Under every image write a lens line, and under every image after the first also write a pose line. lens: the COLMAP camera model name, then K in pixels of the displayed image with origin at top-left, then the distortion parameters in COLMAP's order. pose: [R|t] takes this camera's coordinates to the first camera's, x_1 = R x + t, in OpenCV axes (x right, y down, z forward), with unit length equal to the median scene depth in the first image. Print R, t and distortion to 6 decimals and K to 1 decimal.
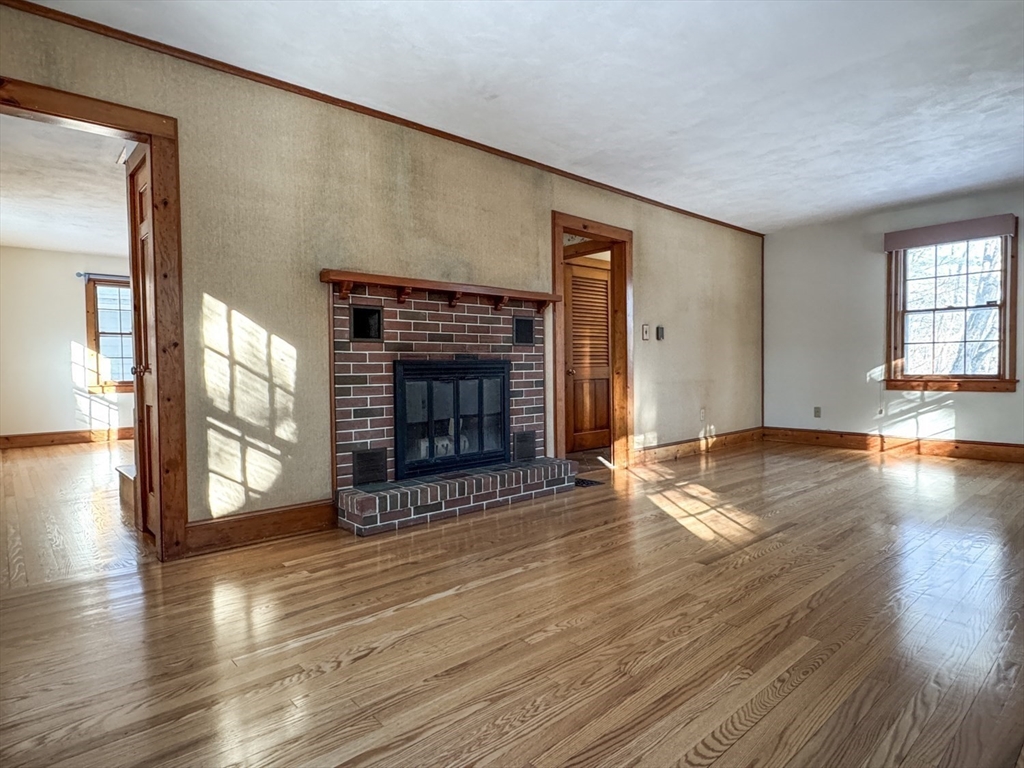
lens RADIAL K [[569.3, 0, 512.0], [0, 569.3, 384.0], [0, 0, 1]] dist [0.001158, -0.000225]
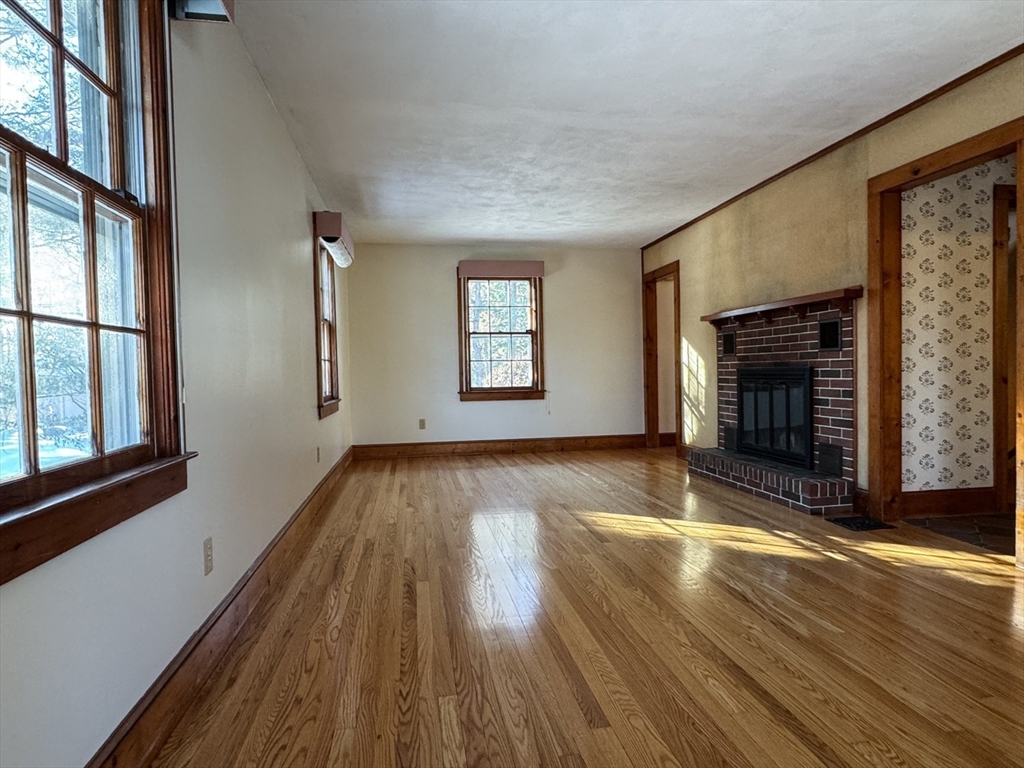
lens RADIAL K [[589.4, 0, 512.0], [0, 589.4, 384.0], [0, 0, 1]] dist [-0.002264, 0.002445]
pose [[-0.515978, 0.050563, -0.855108, 1.190193], [0.013584, 0.998614, 0.050852, -0.074953], [0.856494, 0.014622, -0.515950, 1.133318]]
